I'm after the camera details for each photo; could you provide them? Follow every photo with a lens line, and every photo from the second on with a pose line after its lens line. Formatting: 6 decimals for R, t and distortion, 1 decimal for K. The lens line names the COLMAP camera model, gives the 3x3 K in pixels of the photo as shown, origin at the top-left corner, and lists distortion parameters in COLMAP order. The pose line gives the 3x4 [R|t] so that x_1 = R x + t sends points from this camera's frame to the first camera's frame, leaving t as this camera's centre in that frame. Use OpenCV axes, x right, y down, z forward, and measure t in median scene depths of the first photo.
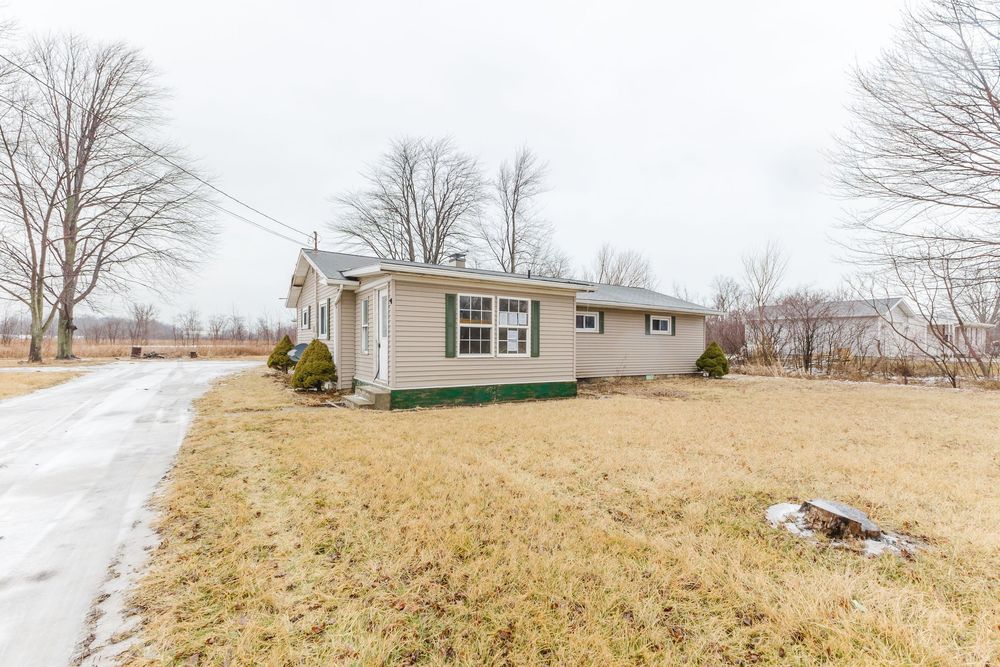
lens RADIAL K [[443.4, 0, 500.2], [0, 443.4, 348.7], [0, 0, 1]] dist [0.004331, -0.000674]
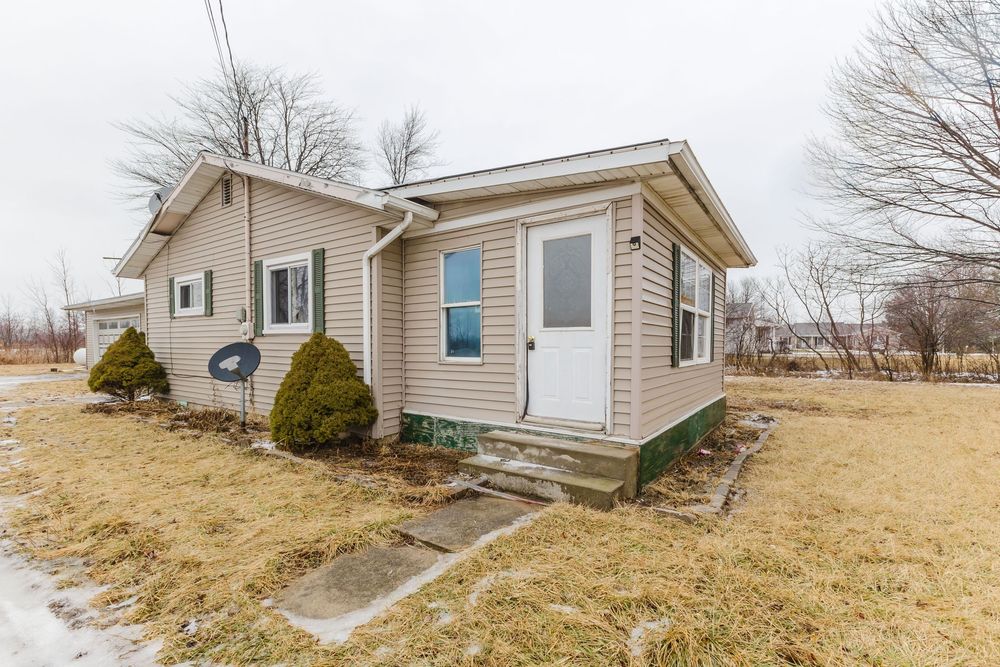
lens RADIAL K [[443.4, 0, 507.6], [0, 443.4, 359.3], [0, 0, 1]] dist [0.004331, -0.000674]
pose [[0.915461, -0.019792, 0.401919, -0.265808], [0.010475, 0.999623, 0.025368, -0.002283], [-0.402270, -0.019013, 0.915324, 0.317469]]
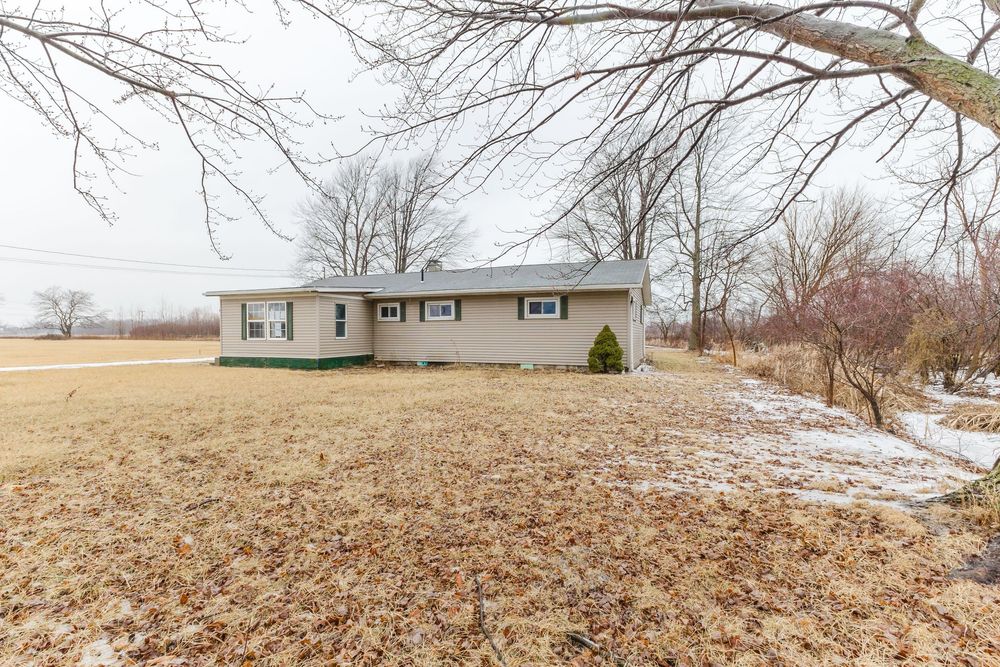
lens RADIAL K [[443.4, 0, 498.1], [0, 443.4, 333.7], [0, 0, 1]] dist [0.004331, -0.000674]
pose [[0.580945, -0.011078, -0.813868, 1.018762], [-0.002246, 0.999882, -0.015213, 0.010623], [0.813940, 0.010666, 0.580851, 0.430073]]
